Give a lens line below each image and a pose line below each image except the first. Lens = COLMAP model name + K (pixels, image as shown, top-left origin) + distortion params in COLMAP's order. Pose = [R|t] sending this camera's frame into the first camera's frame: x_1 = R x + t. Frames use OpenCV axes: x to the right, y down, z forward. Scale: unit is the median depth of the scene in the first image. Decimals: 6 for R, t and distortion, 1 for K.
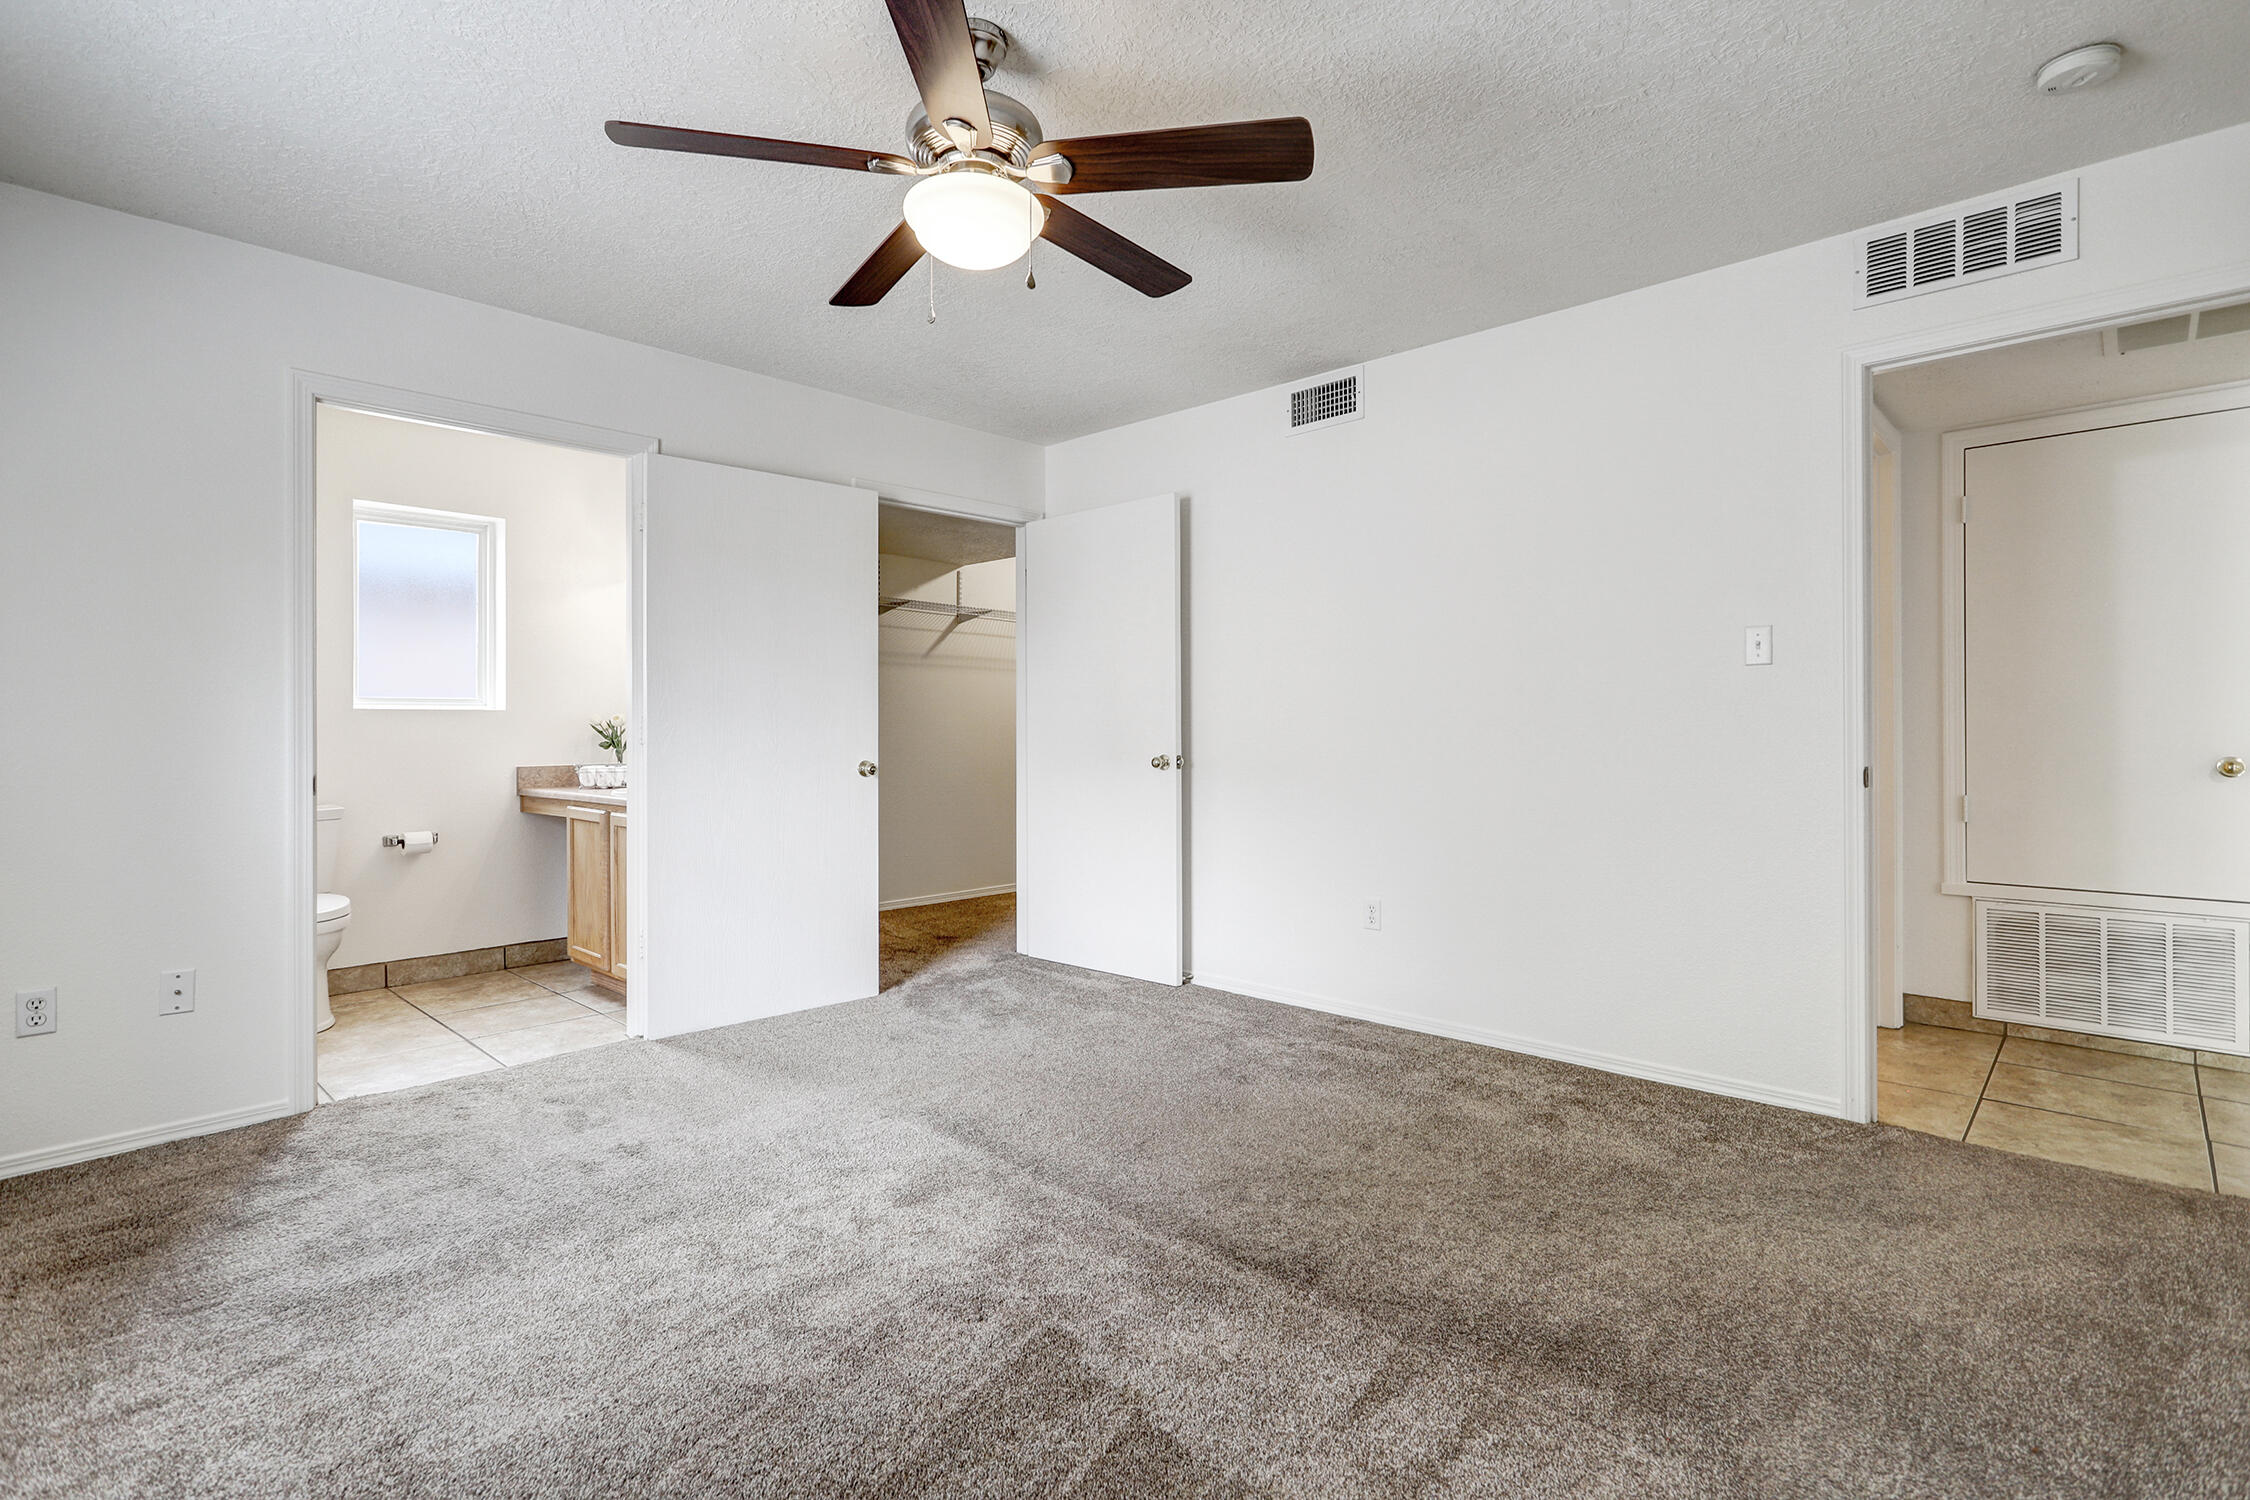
lens RADIAL K [[1087.0, 0, 1110.8], [0, 1087.0, 734.2], [0, 0, 1]] dist [0.012574, 0.000875]
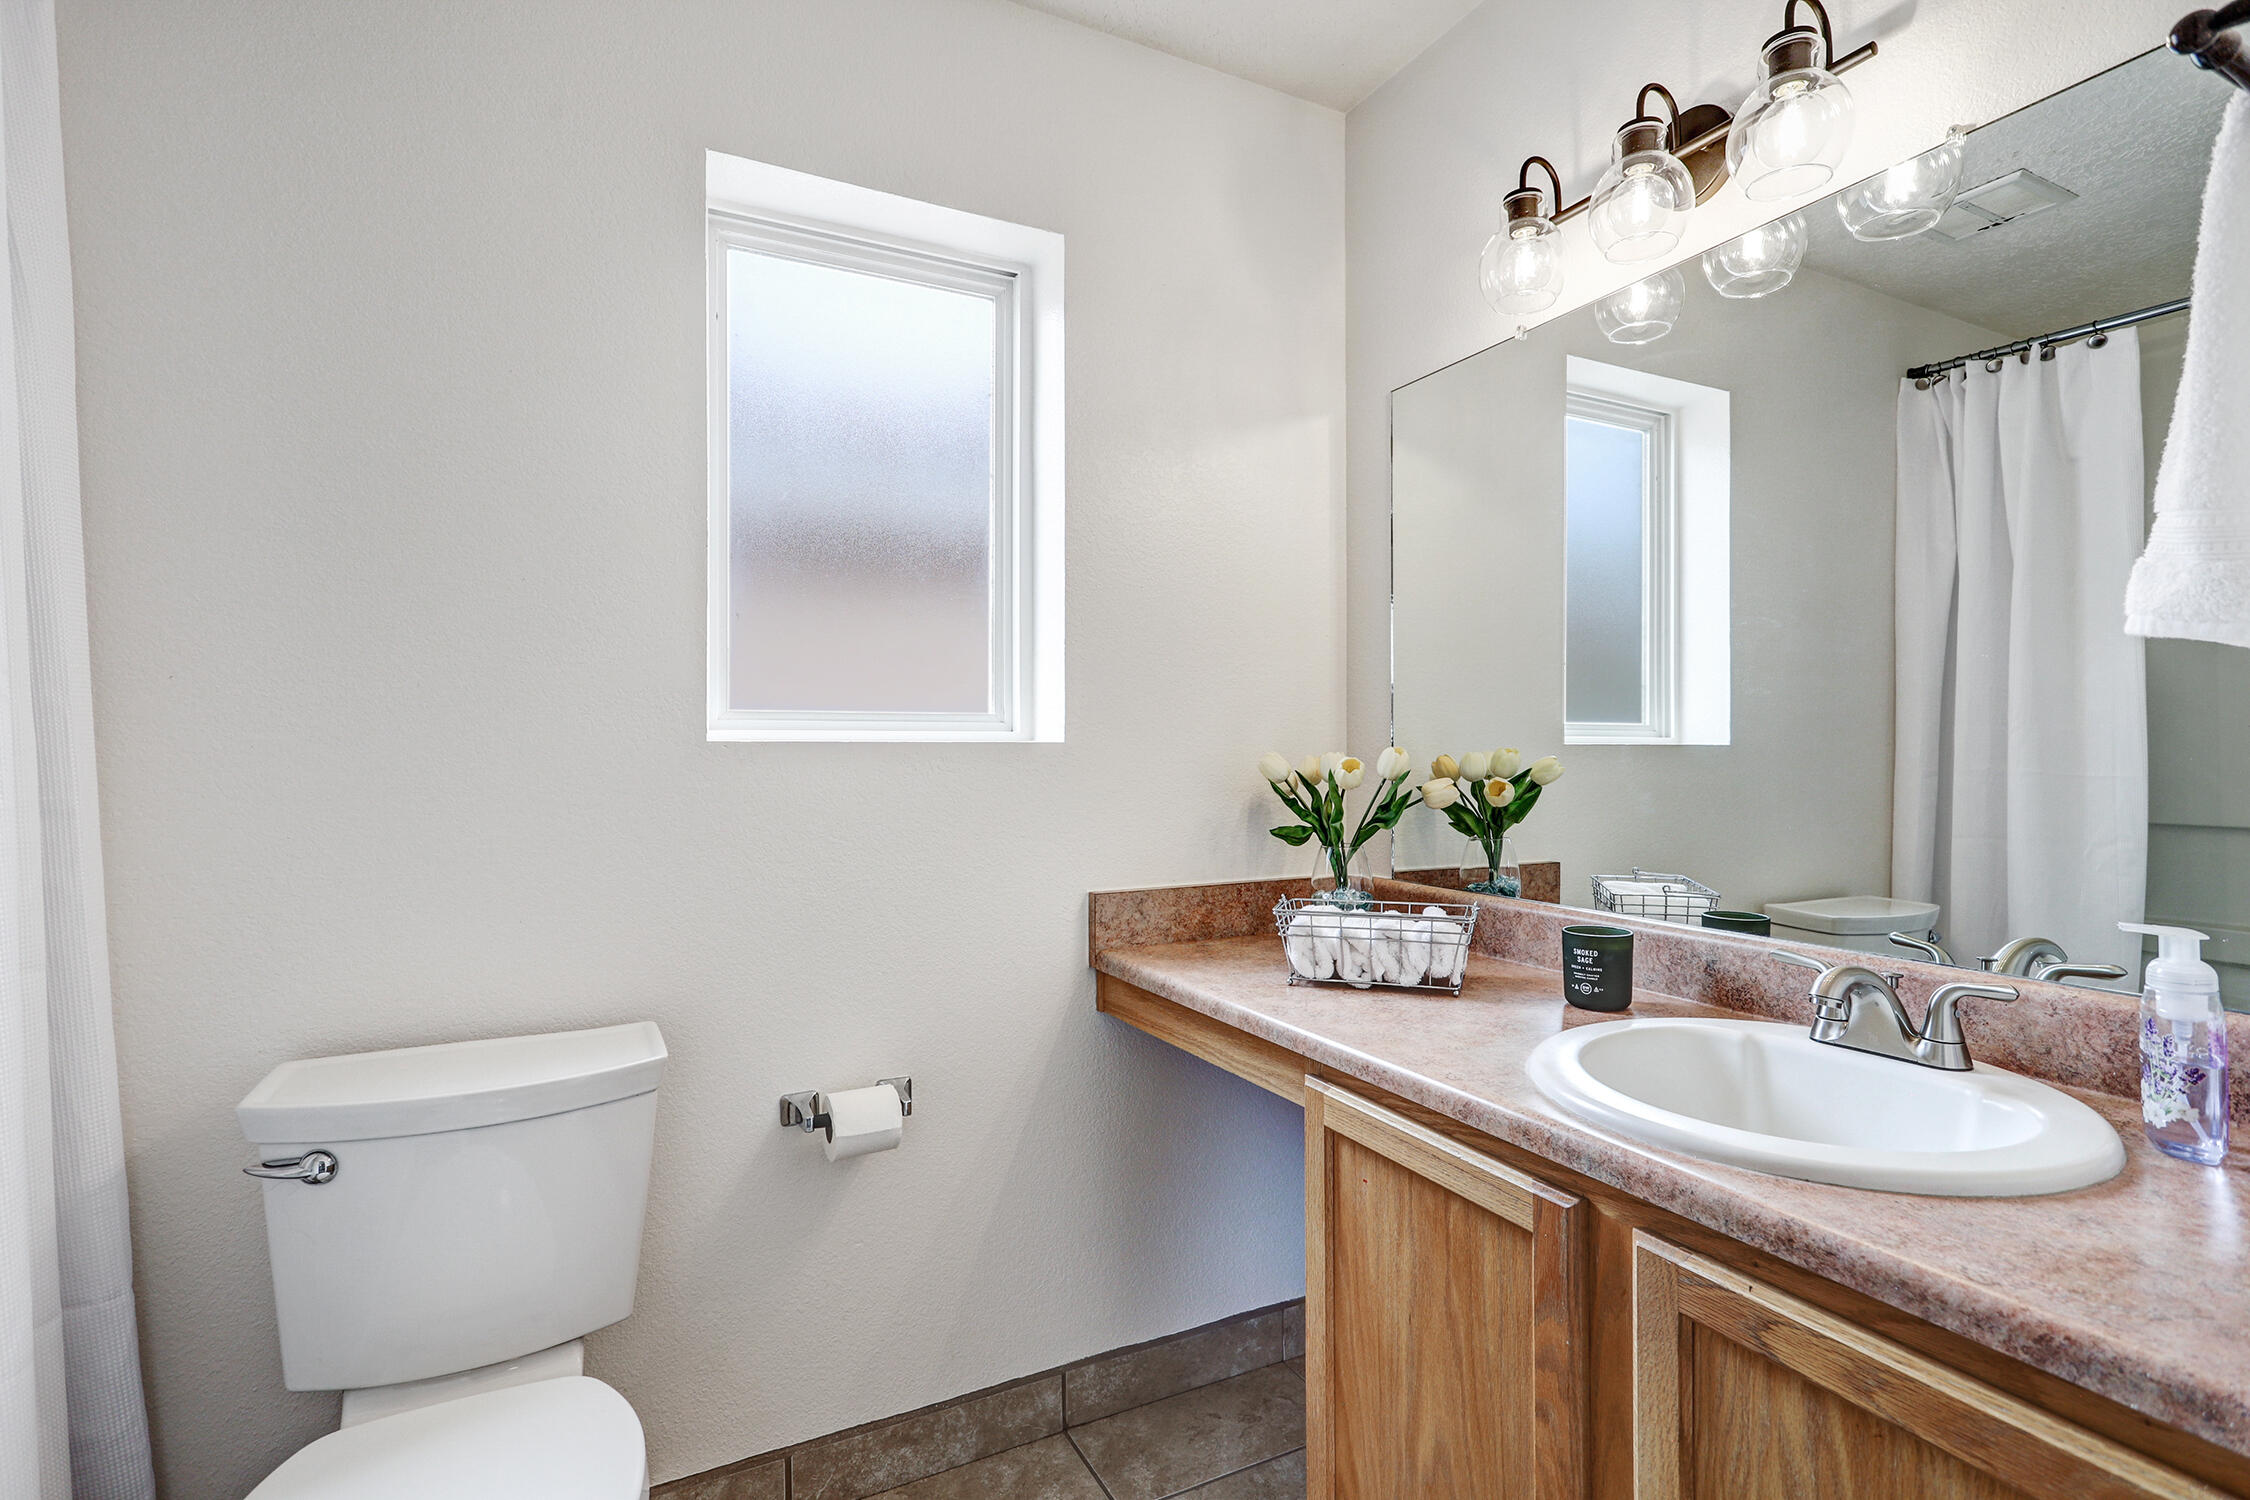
lens RADIAL K [[1087.0, 0, 1130.9], [0, 1087.0, 758.9], [0, 0, 1]] dist [0.012574, 0.000875]
pose [[0.938413, -0.004669, -0.345483, -0.423346], [0.002957, 0.999981, -0.005483, -0.015402], [0.345502, 0.004124, 0.938409, 0.687823]]
